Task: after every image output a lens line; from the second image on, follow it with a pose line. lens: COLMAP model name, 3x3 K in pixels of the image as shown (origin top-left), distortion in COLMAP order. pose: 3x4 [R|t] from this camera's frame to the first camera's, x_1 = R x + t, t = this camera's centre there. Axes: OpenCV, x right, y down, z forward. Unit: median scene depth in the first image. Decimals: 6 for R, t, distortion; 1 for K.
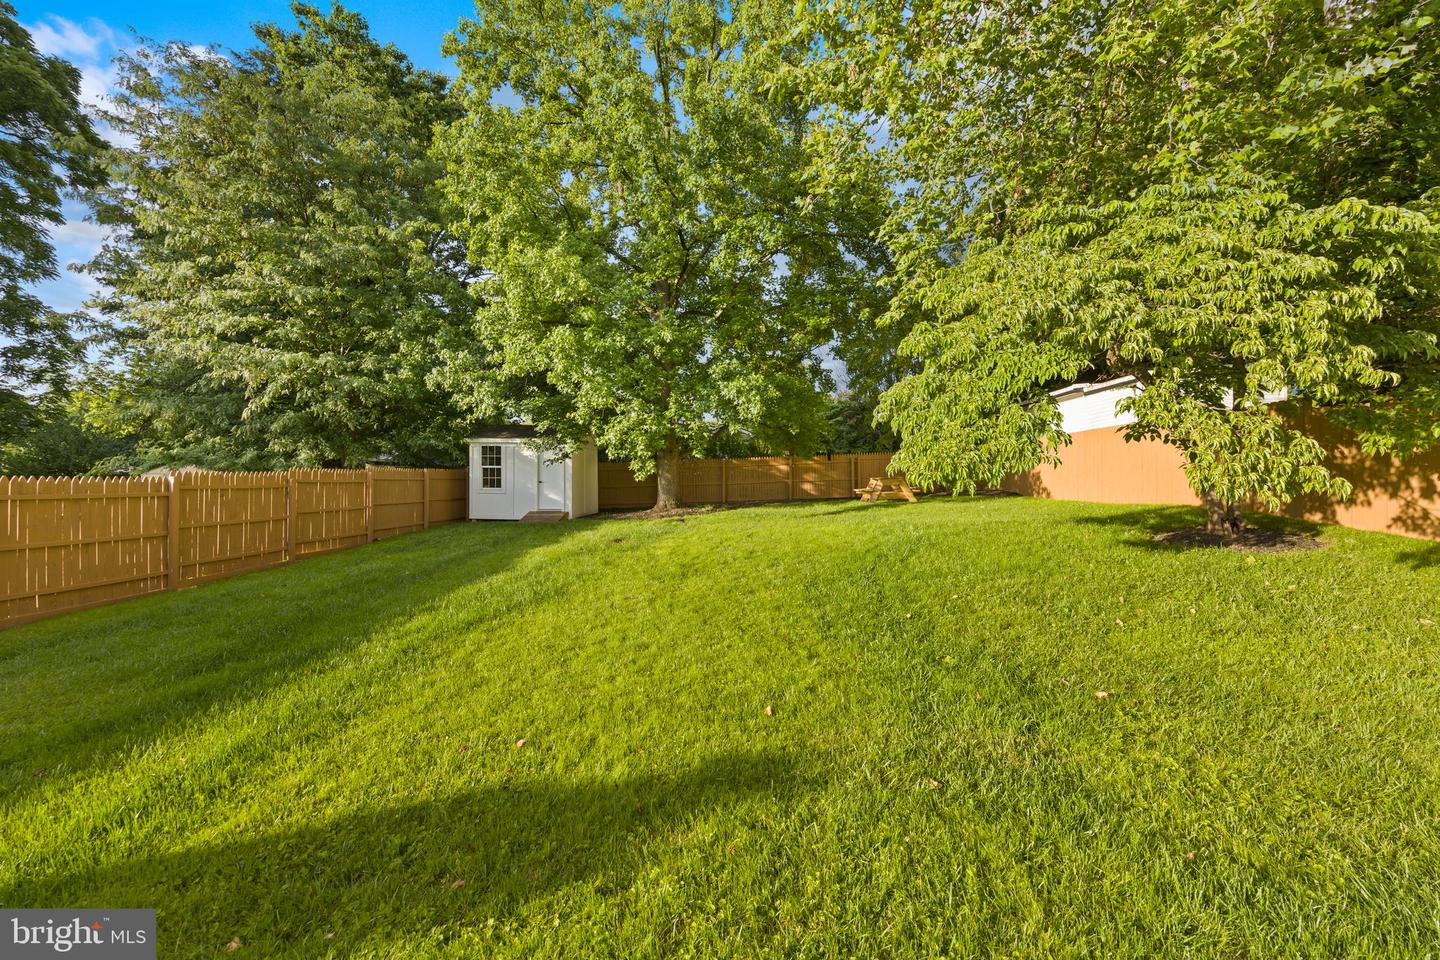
lens RADIAL K [[577.2, 0, 718.2], [0, 577.2, 482.4], [0, 0, 1]] dist [-0.001392, 0.000019]
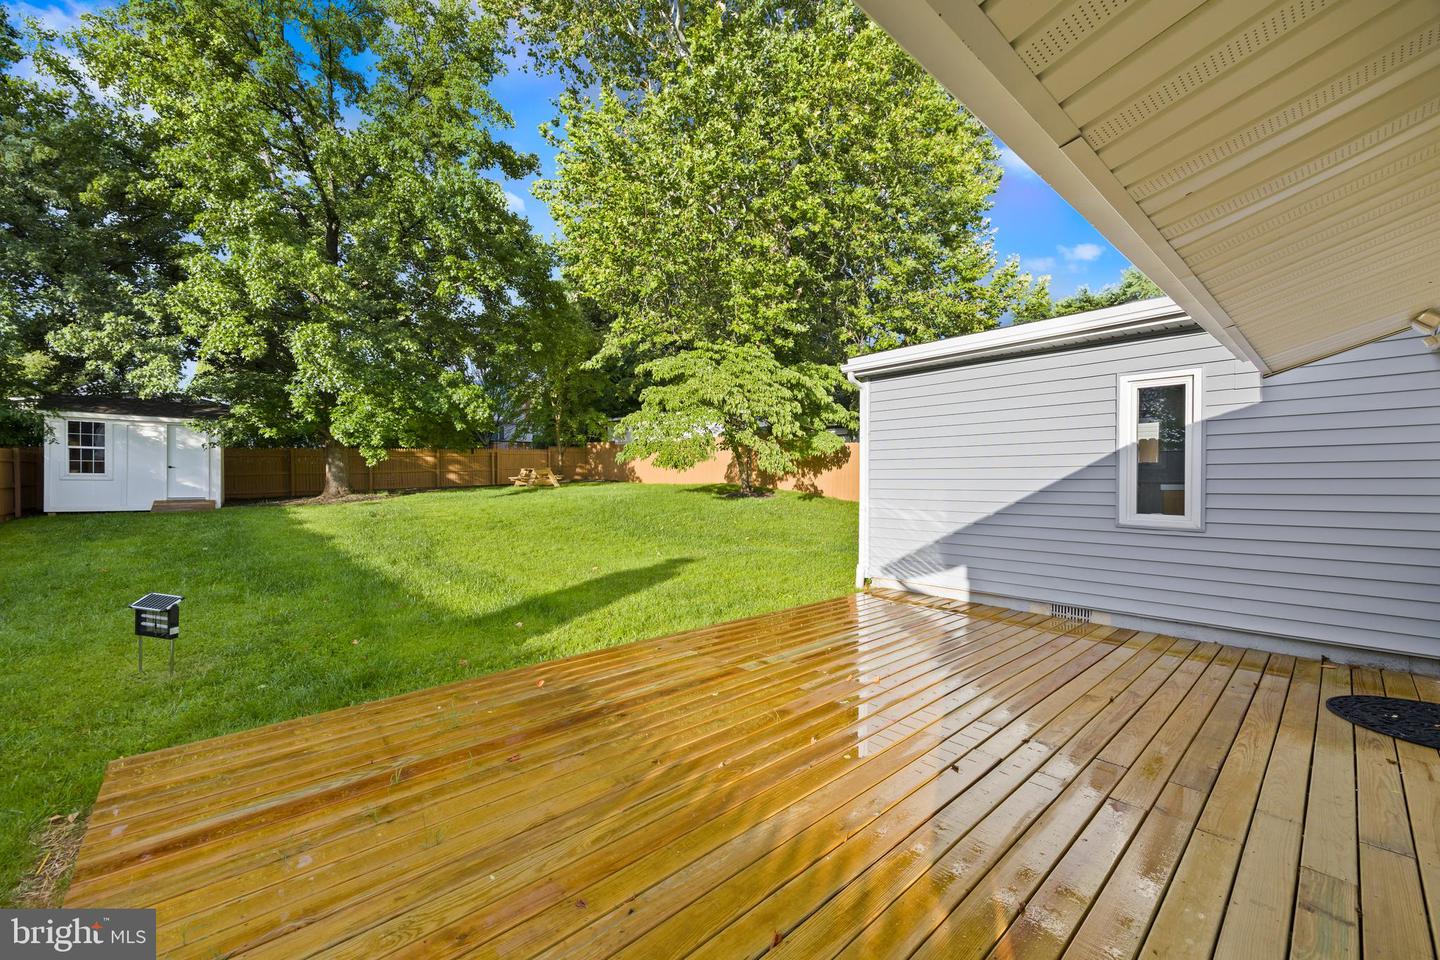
lens RADIAL K [[577.2, 0, 718.2], [0, 577.2, 482.4], [0, 0, 1]] dist [-0.001392, 0.000019]
pose [[0.693776, 0.000149, 0.720191, -0.447383], [-0.002853, 0.999993, 0.002542, 0.022345], [-0.720186, -0.003819, 0.693771, -0.262503]]
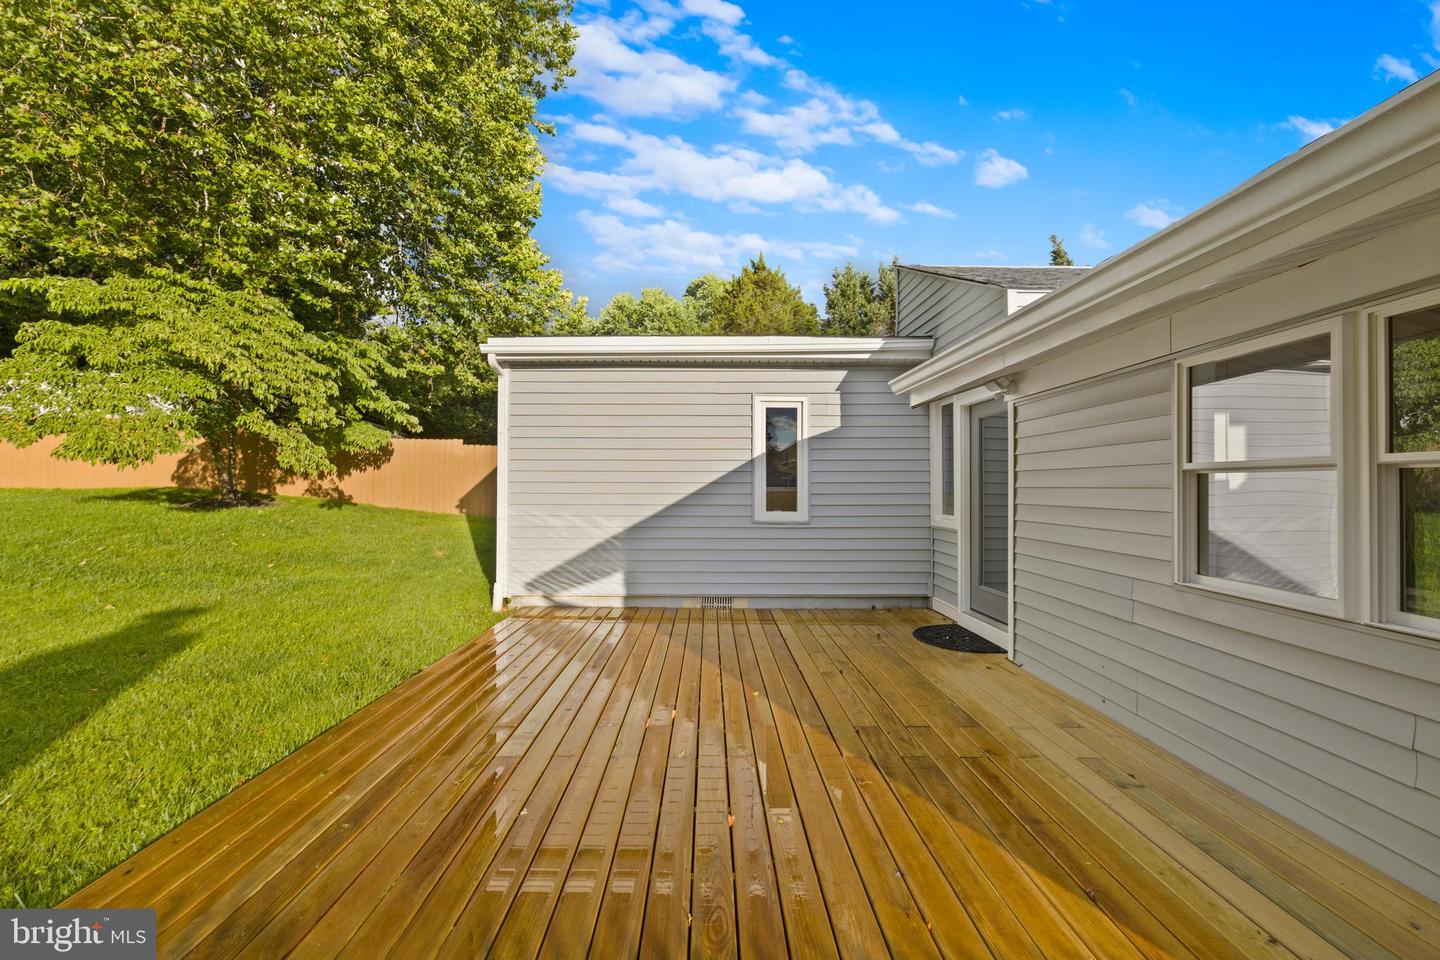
lens RADIAL K [[575.6, 0, 720.6], [0, 575.6, 476.6], [0, 0, 1]] dist [-0.001323, 0.000172]
pose [[-0.079444, 0.015497, 0.996719, -0.434558], [-0.002966, 0.999871, -0.015782, 0.022777], [-0.996835, -0.004210, -0.079388, -0.117565]]
